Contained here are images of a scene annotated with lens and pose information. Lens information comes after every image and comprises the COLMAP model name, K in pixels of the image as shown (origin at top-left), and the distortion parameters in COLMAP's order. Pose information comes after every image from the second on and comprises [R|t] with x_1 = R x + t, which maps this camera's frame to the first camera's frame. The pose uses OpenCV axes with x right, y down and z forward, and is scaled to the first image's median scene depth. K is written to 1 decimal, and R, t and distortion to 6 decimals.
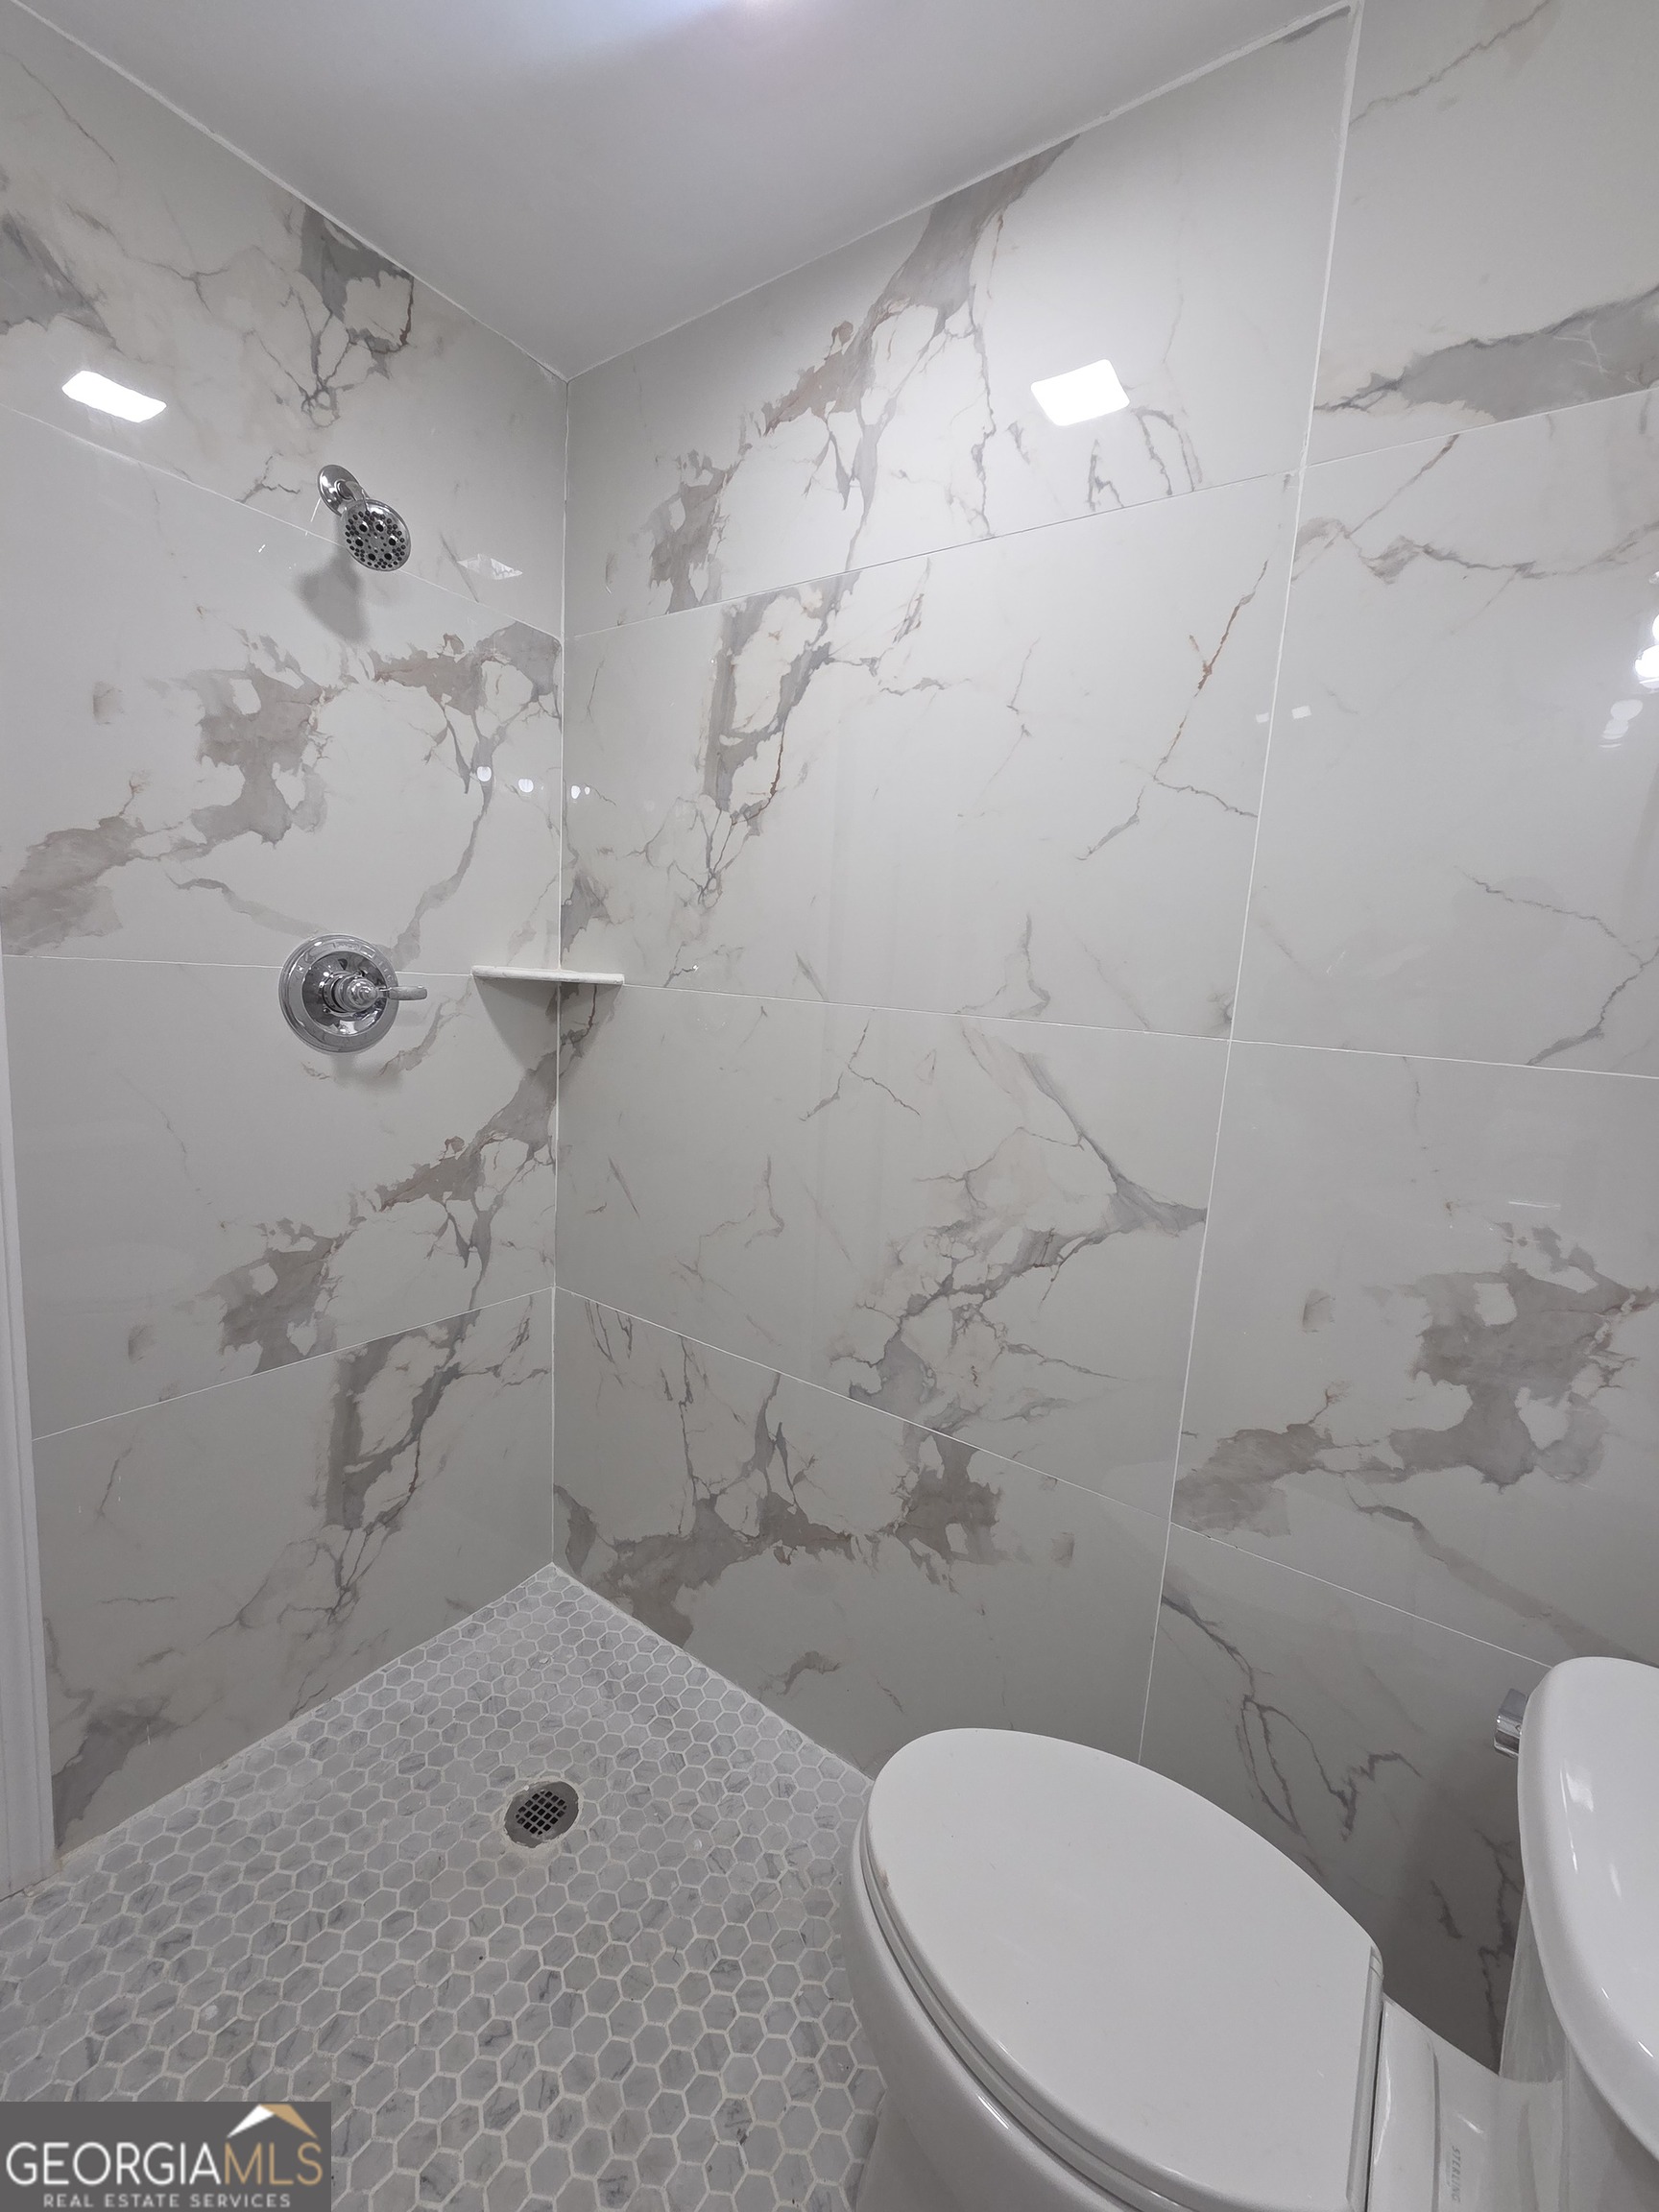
lens RADIAL K [[895.4, 0, 834.6], [0, 895.4, 1108.3], [0, 0, 1]] dist [0.000744, 0.000739]
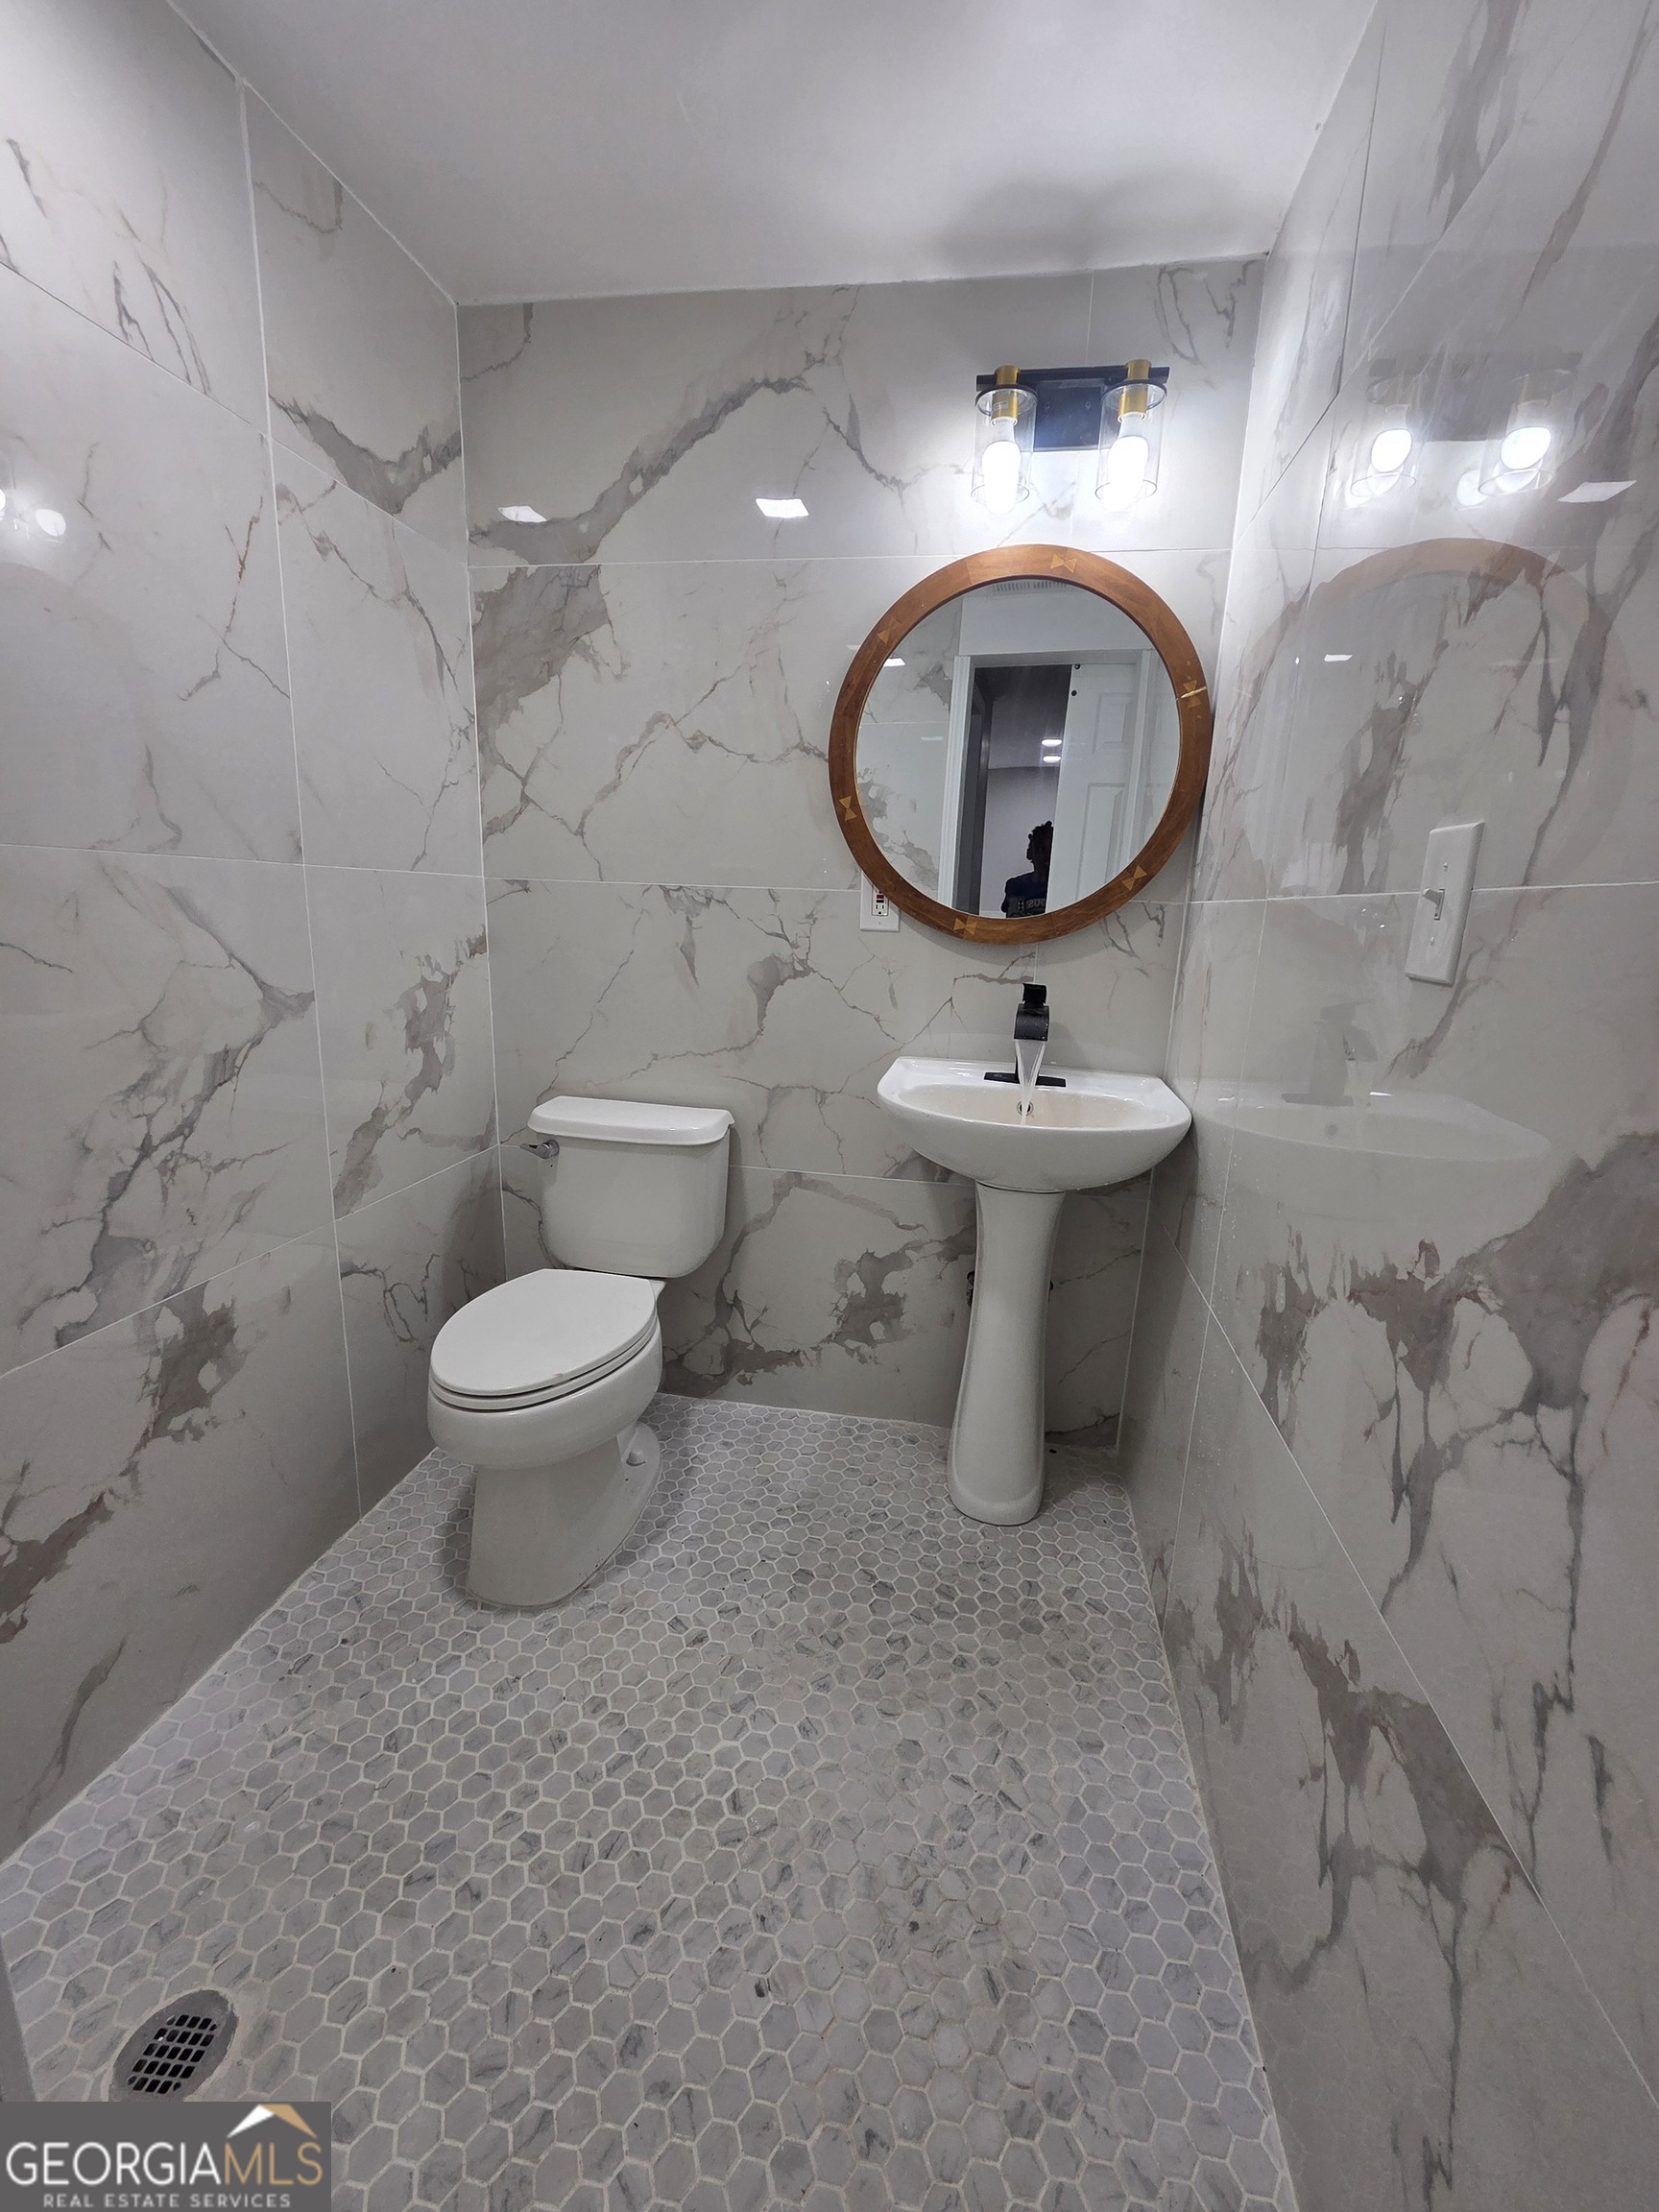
lens RADIAL K [[895.4, 0, 834.7], [0, 895.4, 1100.1], [0, 0, 1]] dist [0.000744, 0.000739]
pose [[-0.407984, -0.277141, 0.869909, -1.056028], [0.065282, 0.941520, 0.330572, -0.121729], [-0.910652, 0.191657, -0.366033, 0.727551]]
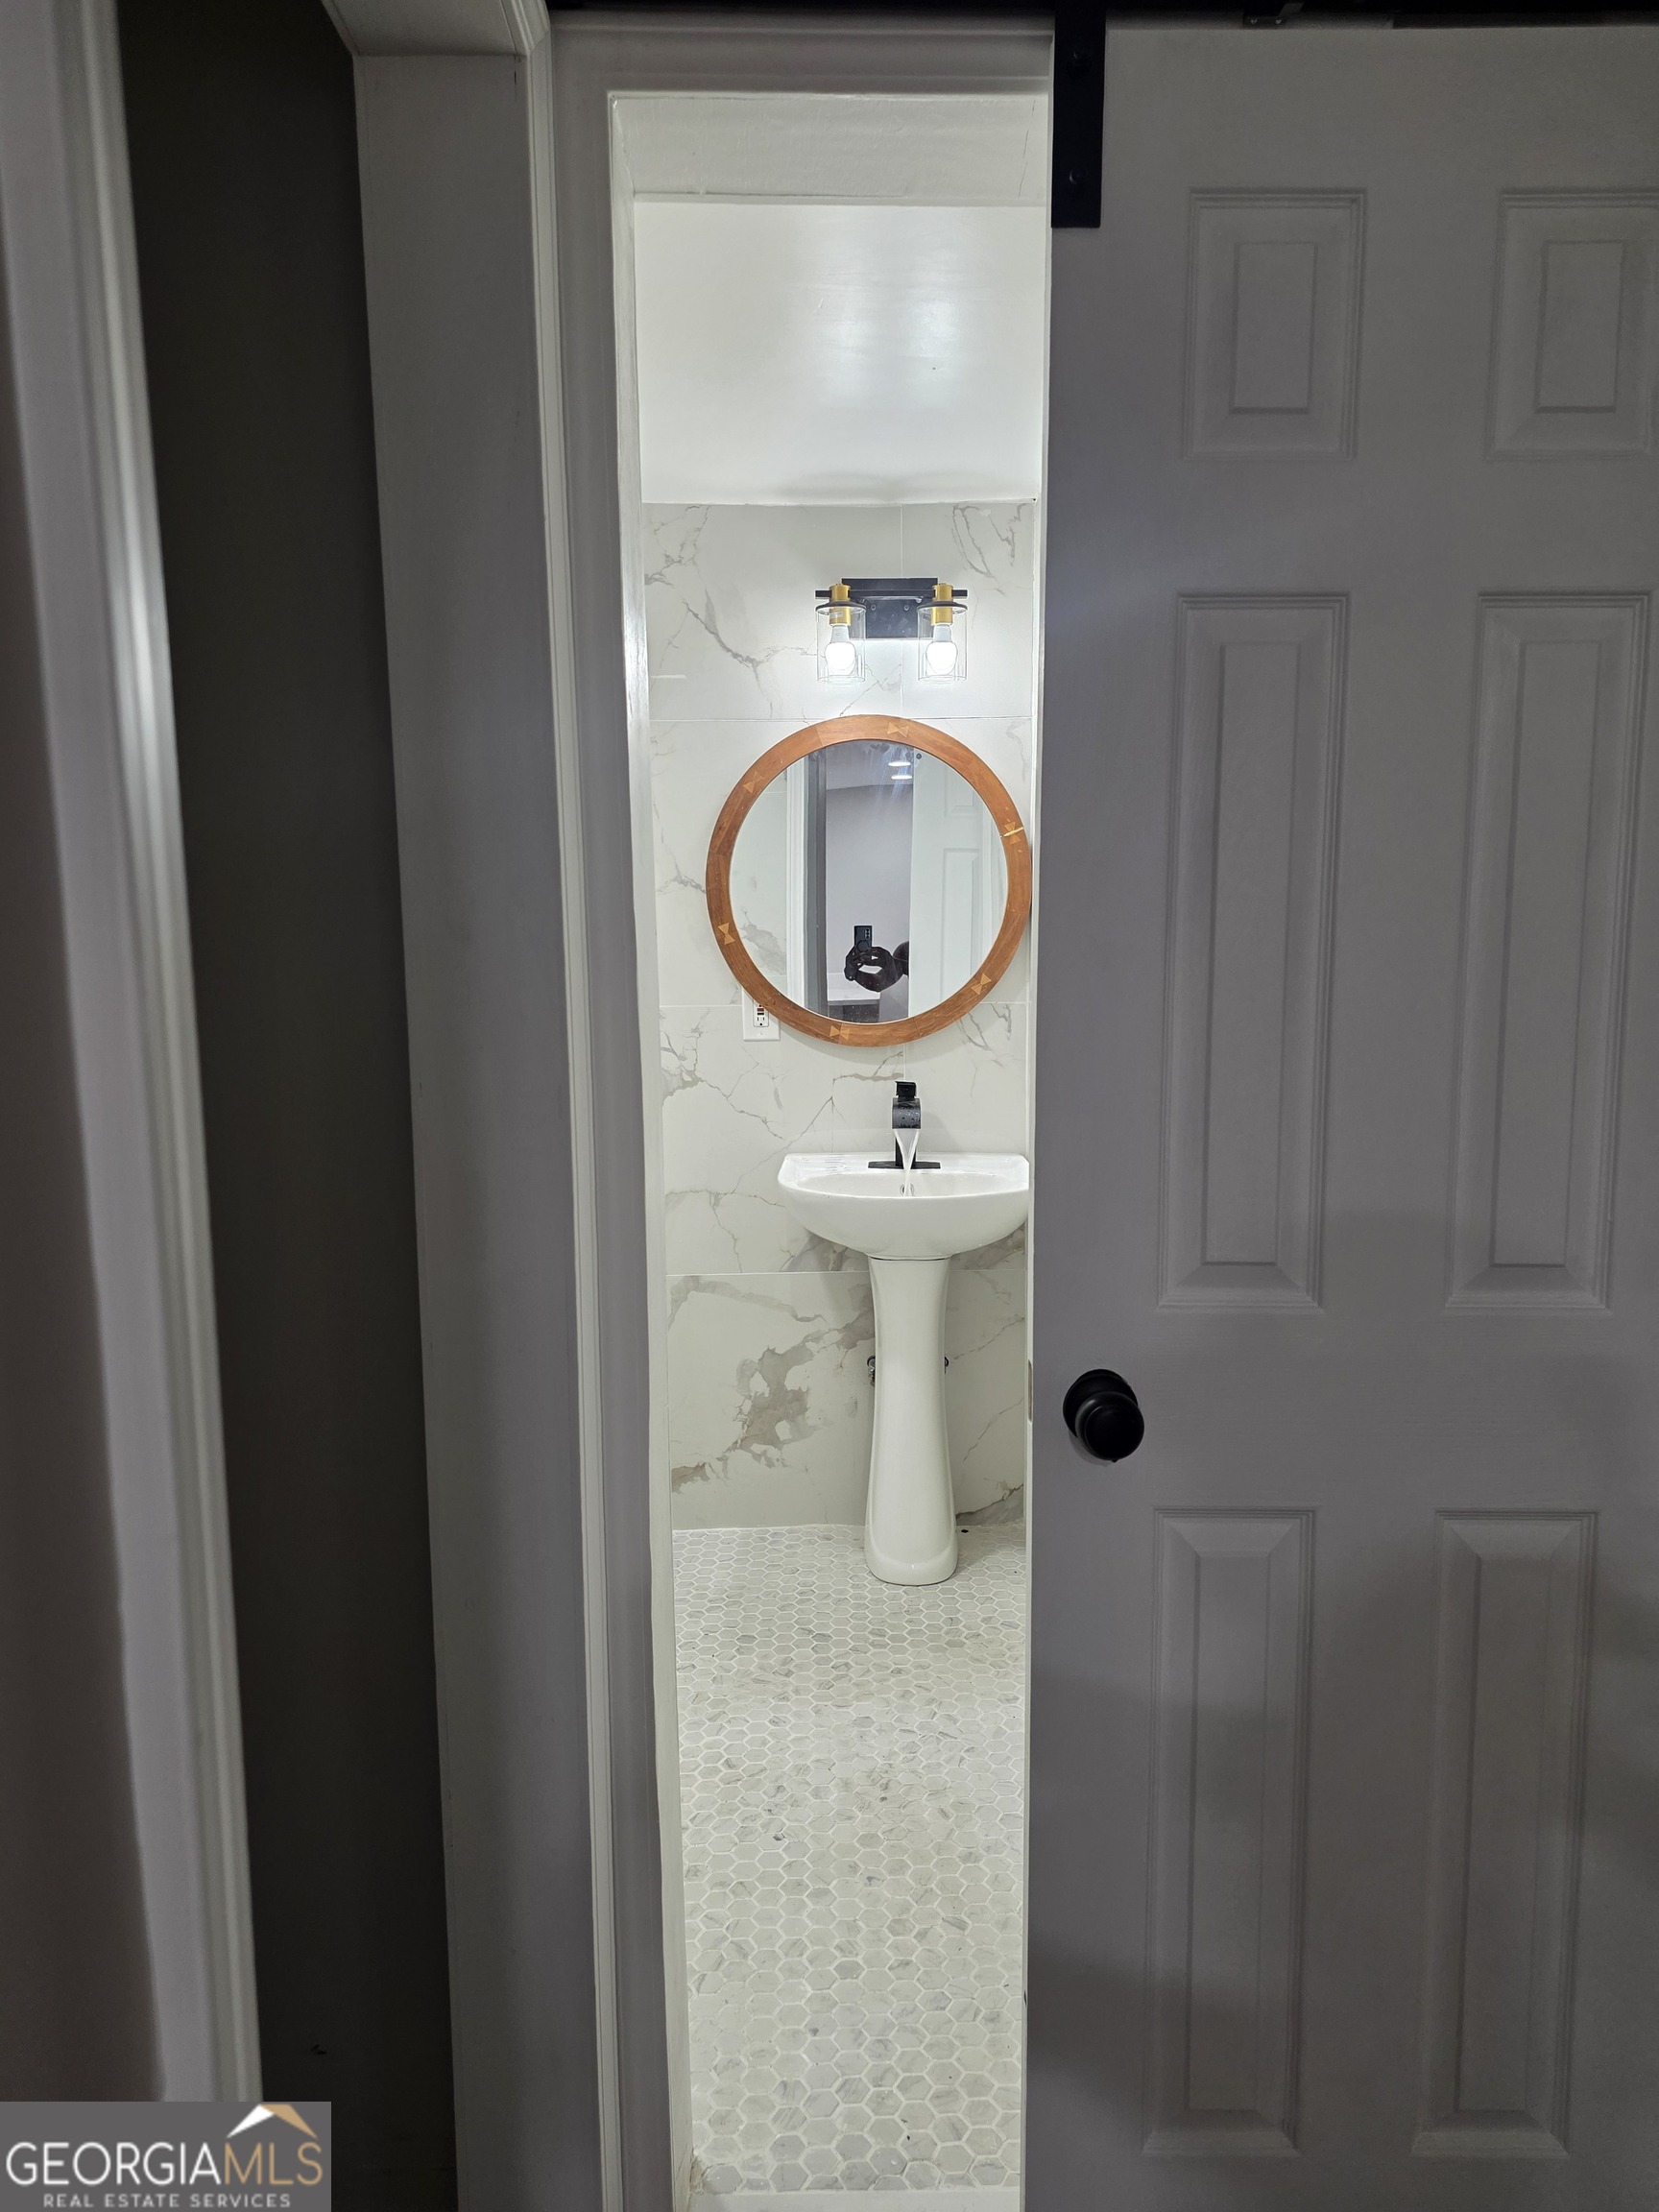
lens RADIAL K [[1462.8, 0, 811.8], [0, 1462.8, 1102.6], [0, 0, 1]] dist [0.049787, -0.007983]
pose [[-0.554184, -0.149462, 0.818866, -2.010386], [0.094171, 0.966174, 0.240082, -0.427632], [-0.827050, 0.210163, -0.521363, 1.436440]]
